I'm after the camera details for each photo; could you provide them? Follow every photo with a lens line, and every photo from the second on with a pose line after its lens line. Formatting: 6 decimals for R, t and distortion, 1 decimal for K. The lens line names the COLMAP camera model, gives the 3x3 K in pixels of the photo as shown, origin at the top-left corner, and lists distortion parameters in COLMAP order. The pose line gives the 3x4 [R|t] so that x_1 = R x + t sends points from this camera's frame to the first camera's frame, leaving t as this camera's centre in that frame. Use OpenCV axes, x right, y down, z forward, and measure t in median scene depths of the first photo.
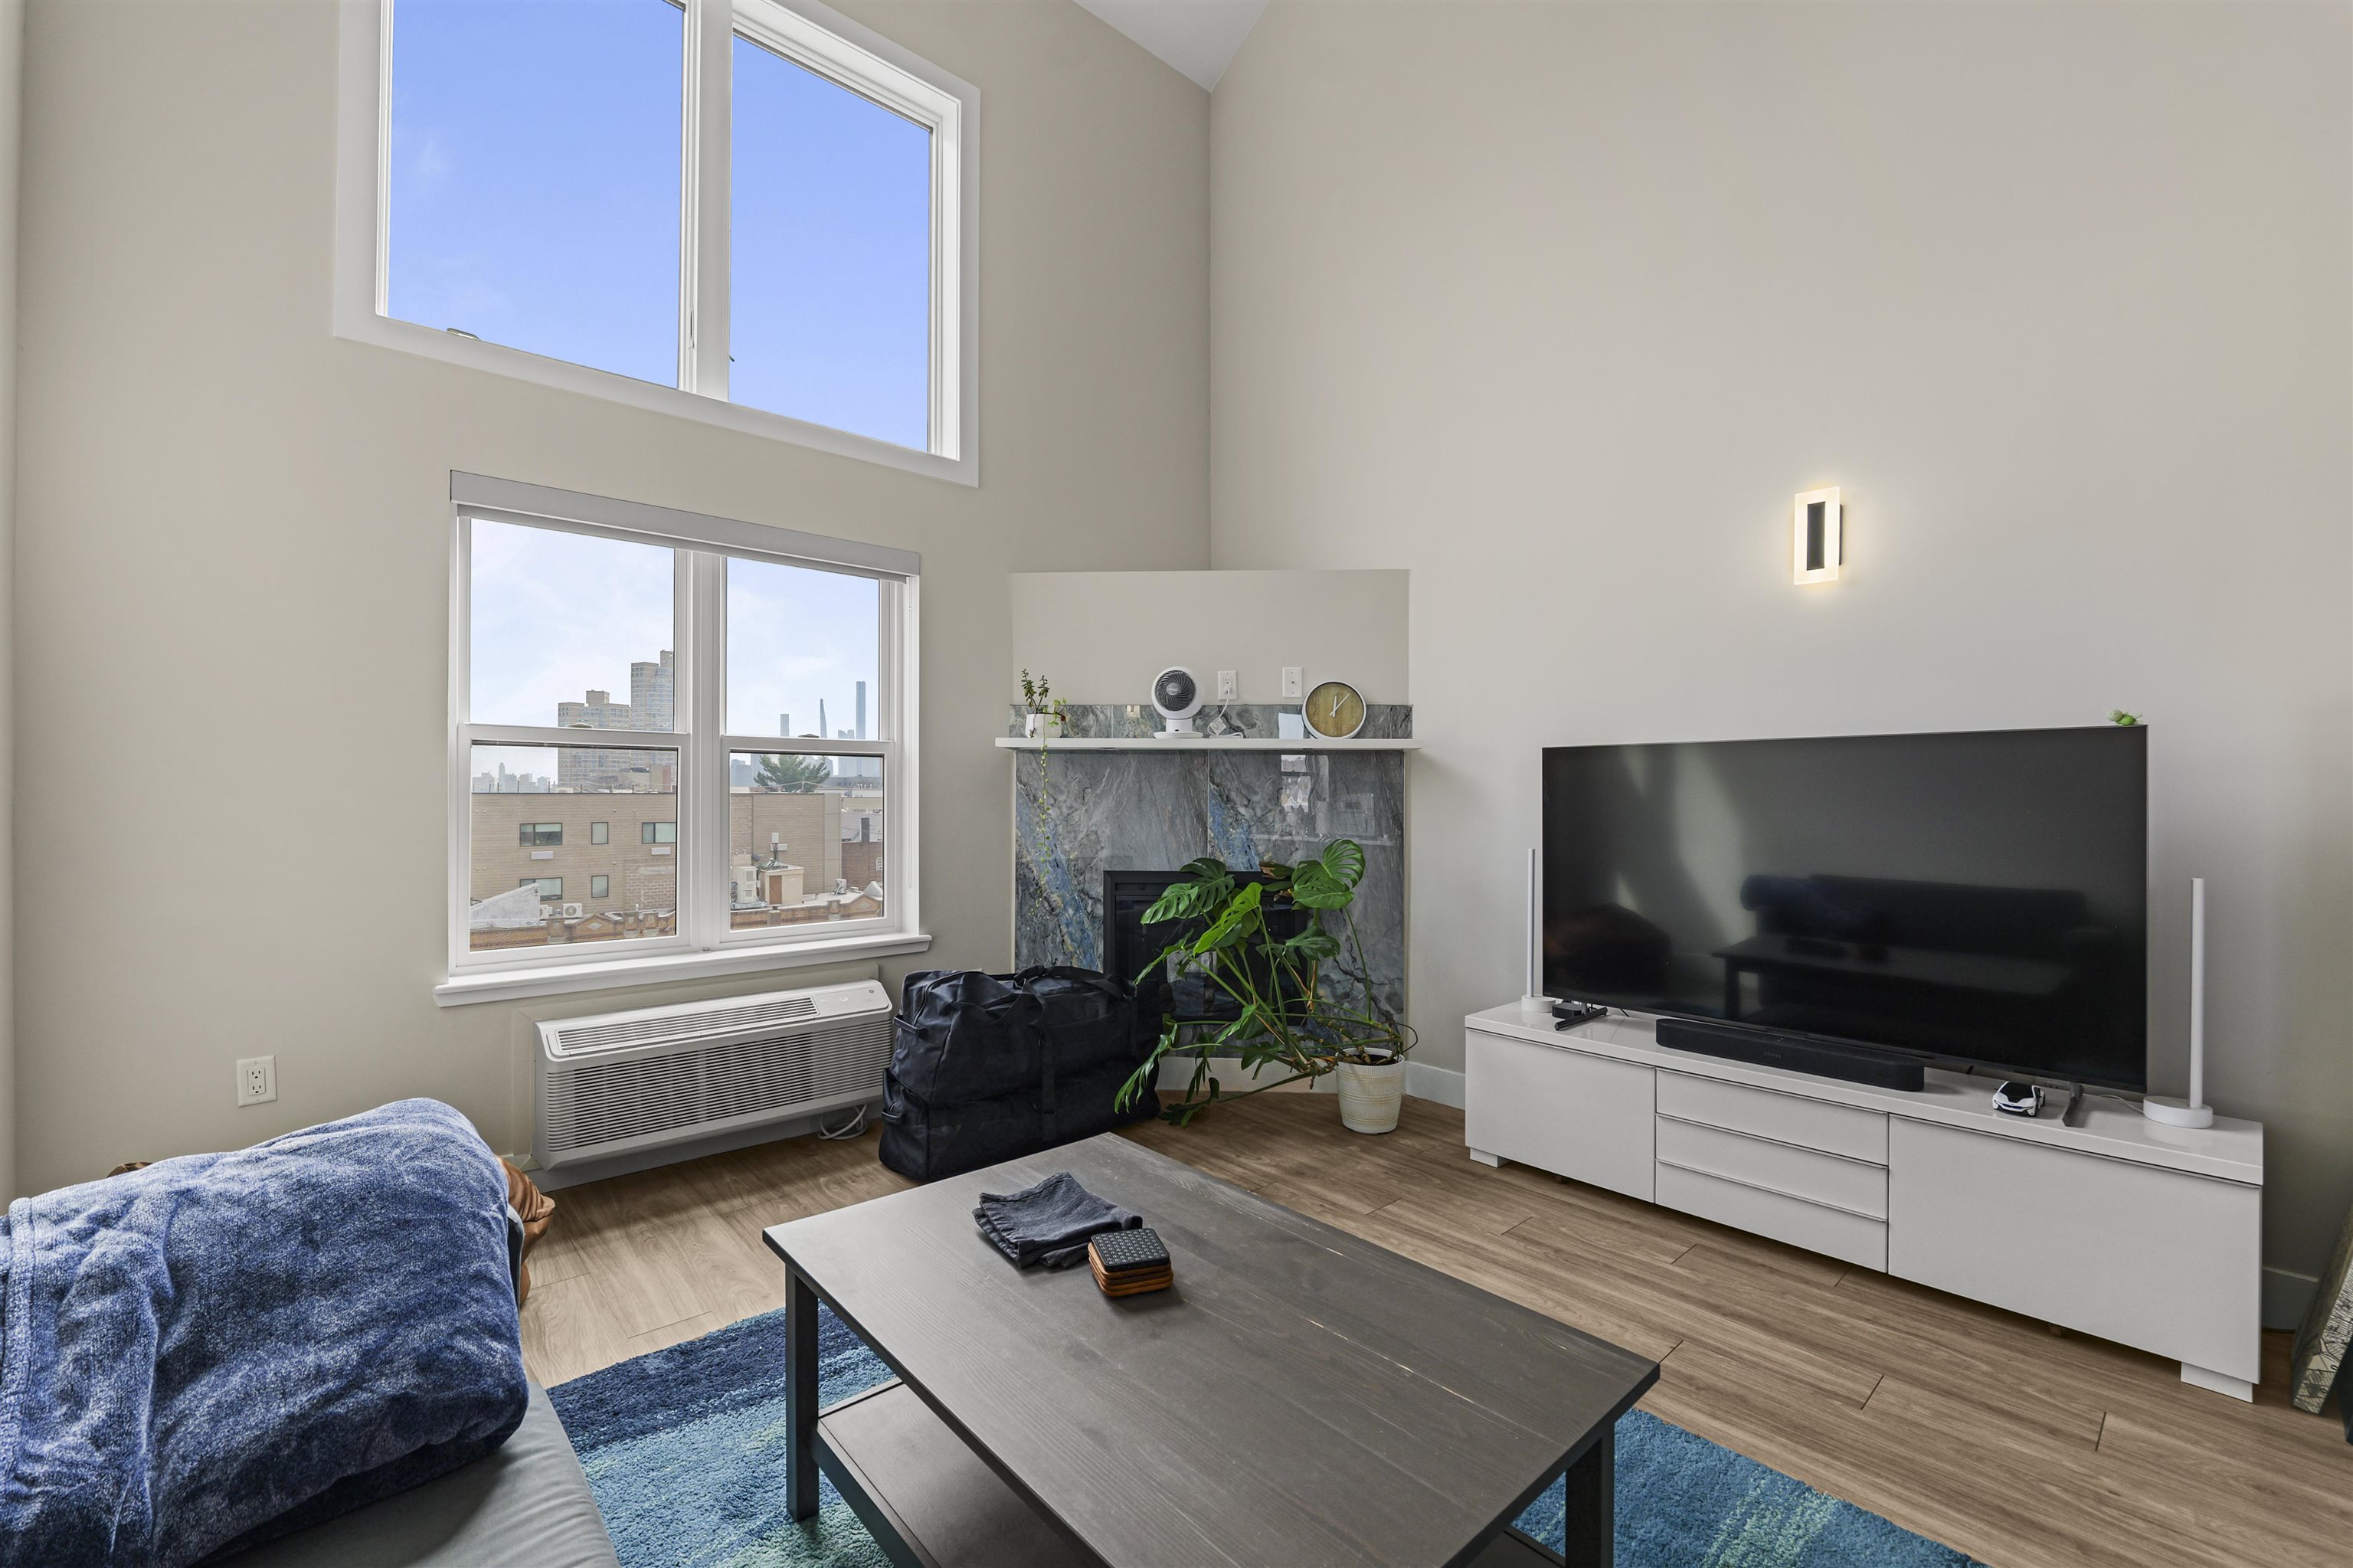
lens RADIAL K [[988.9, 0, 1176.5], [0, 988.9, 784.0], [0, 0, 1]] dist [-0.001389, 0.000852]
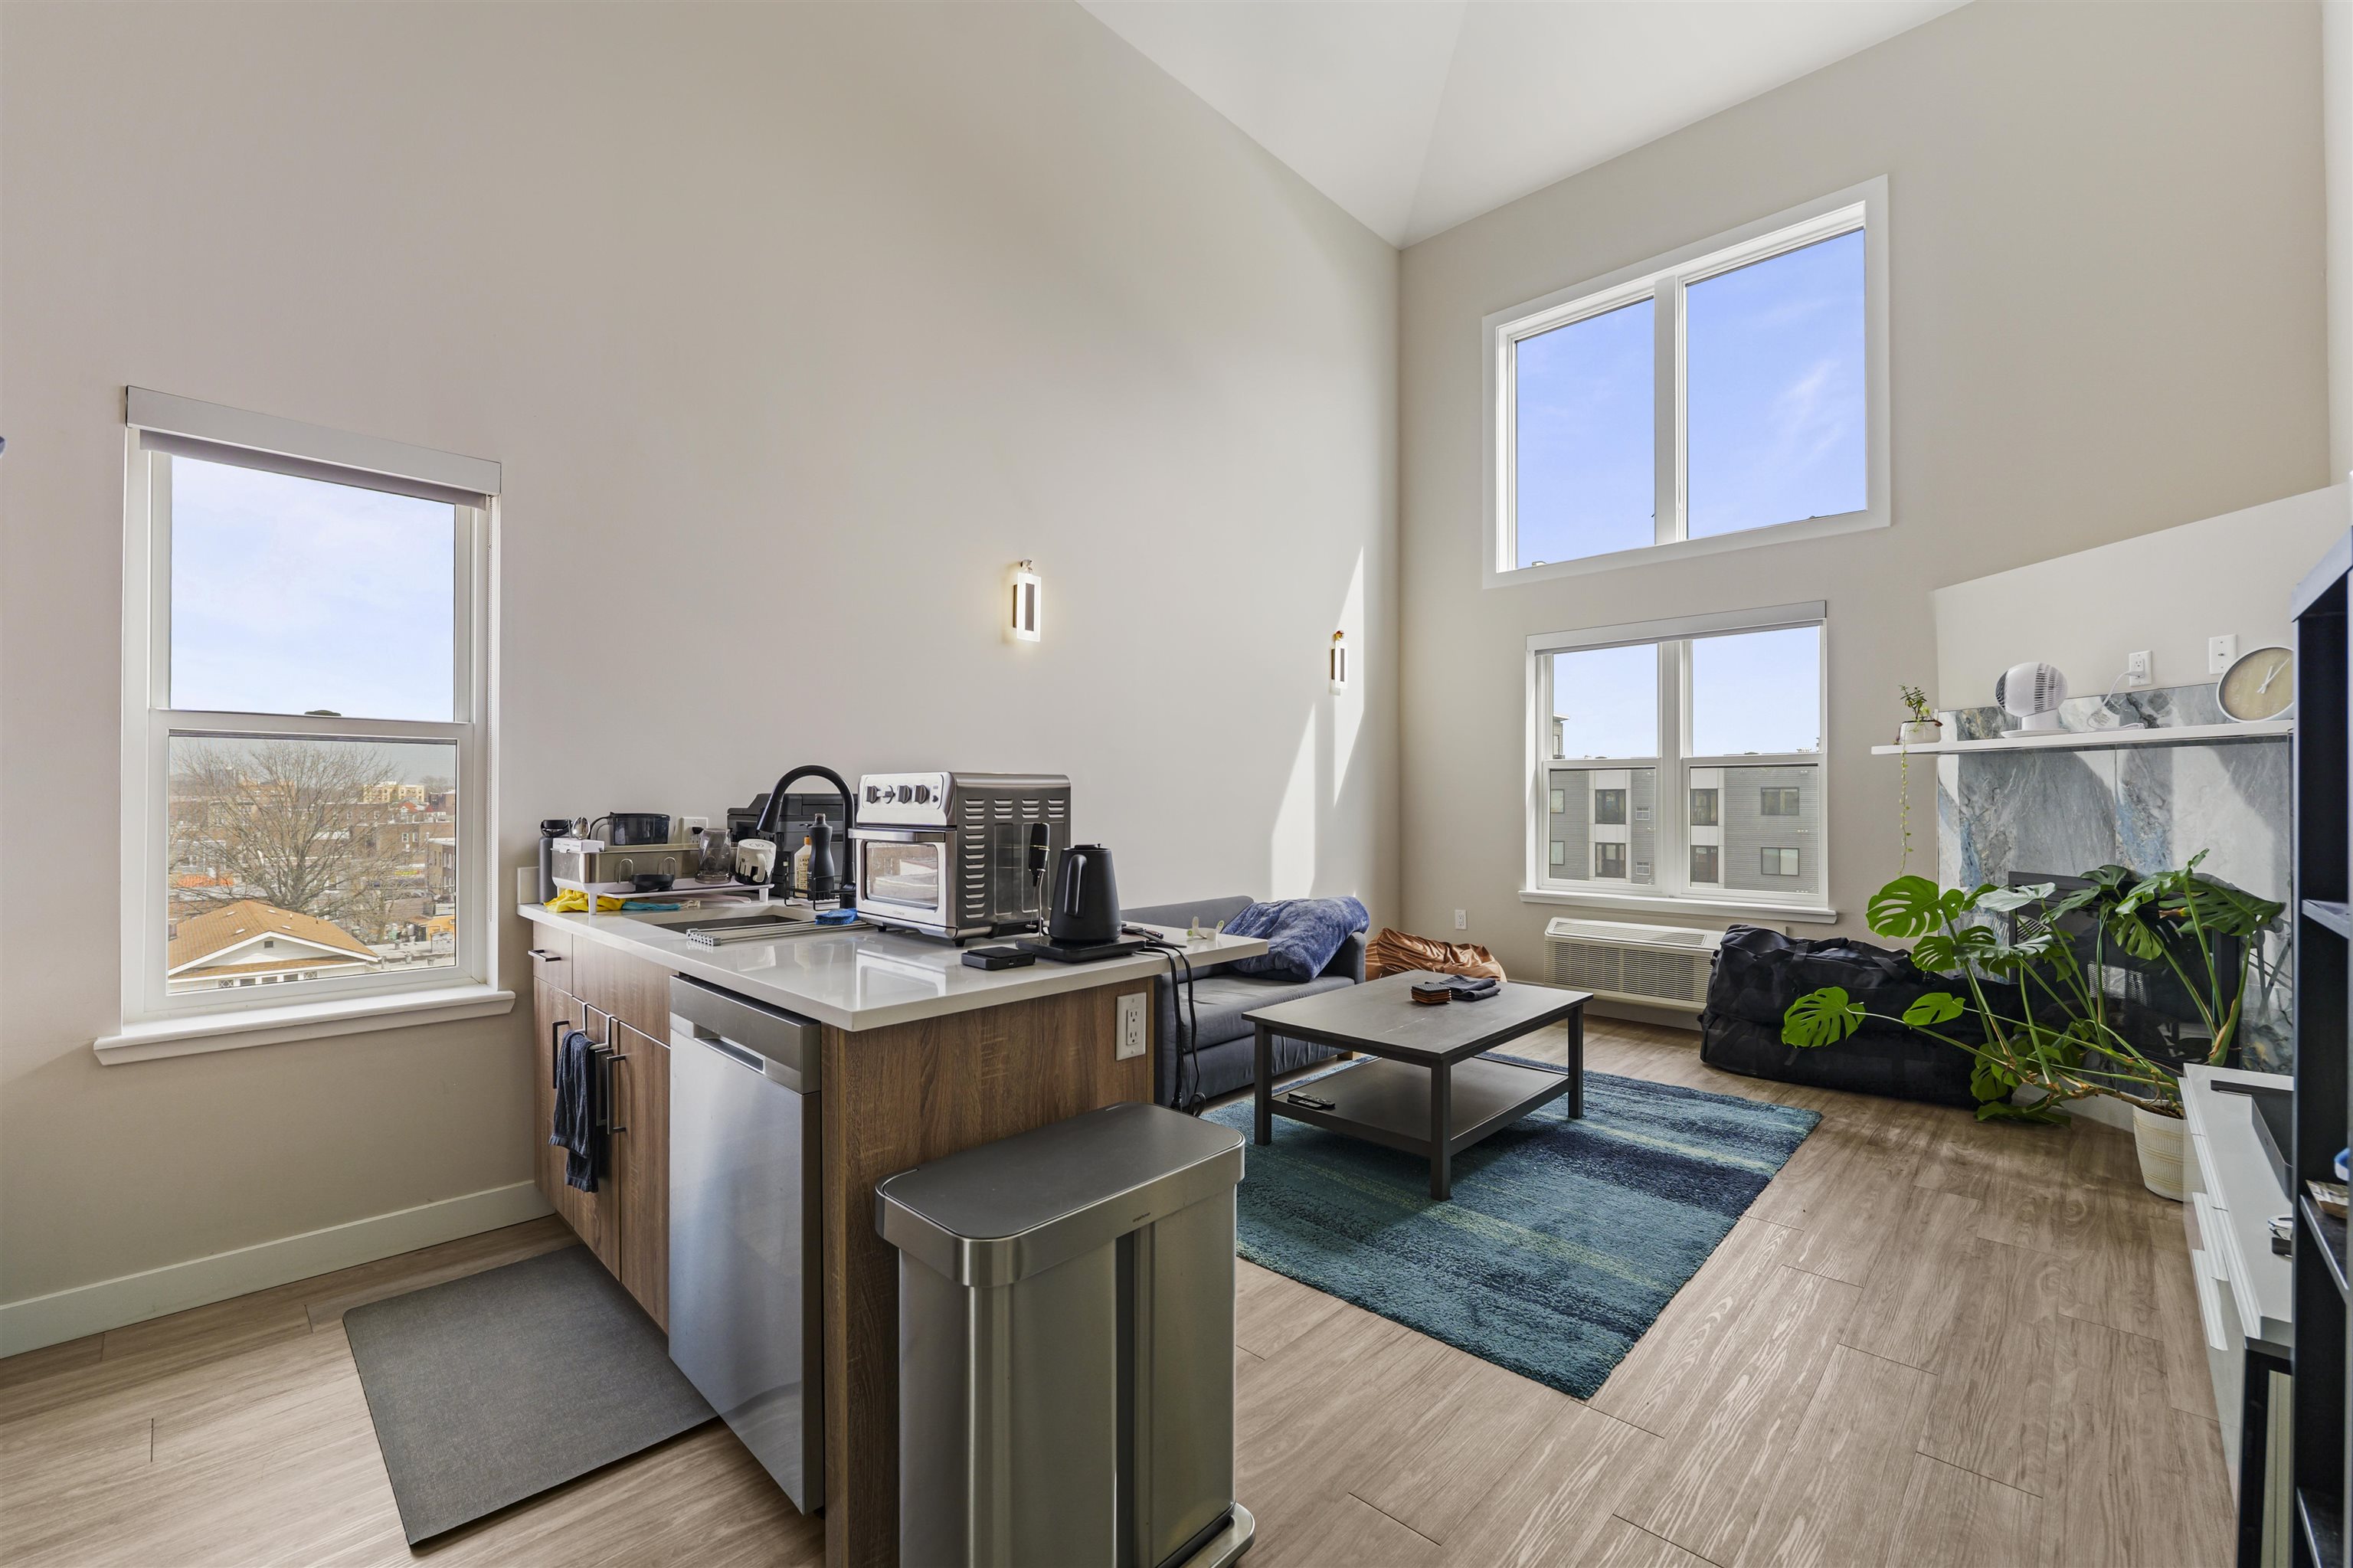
lens RADIAL K [[988.9, 0, 1176.5], [0, 988.9, 784.0], [0, 0, 1]] dist [-0.001389, 0.000852]
pose [[0.075283, -0.016637, -0.997023, 0.870013], [0.013381, 0.999788, -0.015673, 0.004086], [0.997072, -0.012161, 0.075489, 0.090965]]
